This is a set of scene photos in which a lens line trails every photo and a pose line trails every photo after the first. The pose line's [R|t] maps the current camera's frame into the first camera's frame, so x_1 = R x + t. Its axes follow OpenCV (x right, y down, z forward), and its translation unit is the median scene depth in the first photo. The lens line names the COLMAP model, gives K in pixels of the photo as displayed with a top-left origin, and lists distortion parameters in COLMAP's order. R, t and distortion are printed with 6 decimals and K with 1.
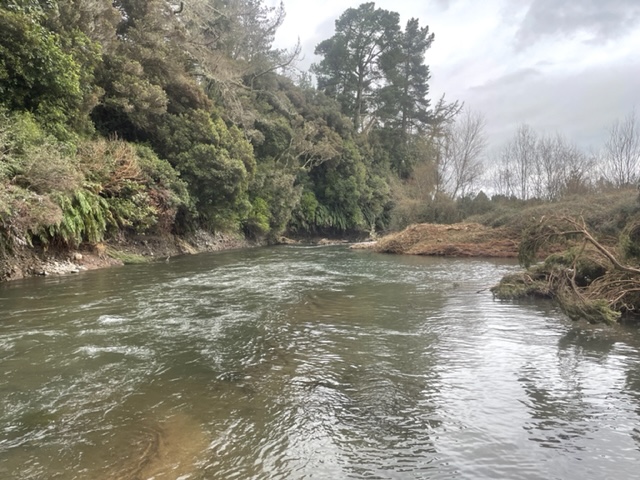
lens RADIAL K [[490.3, 0, 319.0], [0, 490.3, 240.0], [0, 0, 1]] dist [0.027665, -0.011393]
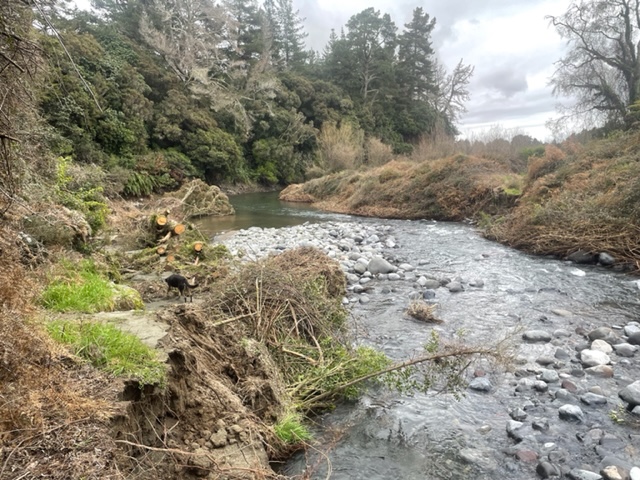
lens RADIAL K [[490.3, 0, 322.2], [0, 490.3, 239.0], [0, 0, 1]] dist [0.027665, -0.011393]
pose [[0.951190, 0.027682, -0.307362, 0.590428], [0.013409, 0.991321, 0.130778, -0.042515], [0.308314, -0.128517, 0.942563, -0.576862]]
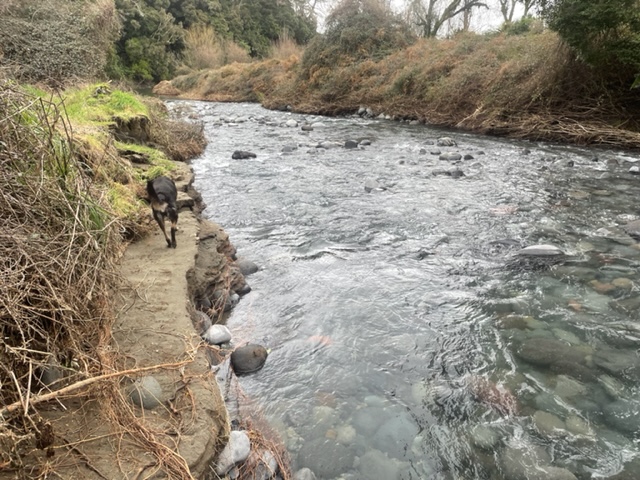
lens RADIAL K [[490.3, 0, 322.8], [0, 490.3, 240.6], [0, 0, 1]] dist [0.027665, -0.011393]
pose [[0.995221, 0.040146, -0.089010, 0.757324], [-0.010312, 0.949685, 0.313038, -0.030281], [0.097099, -0.310624, 0.945560, -0.908673]]
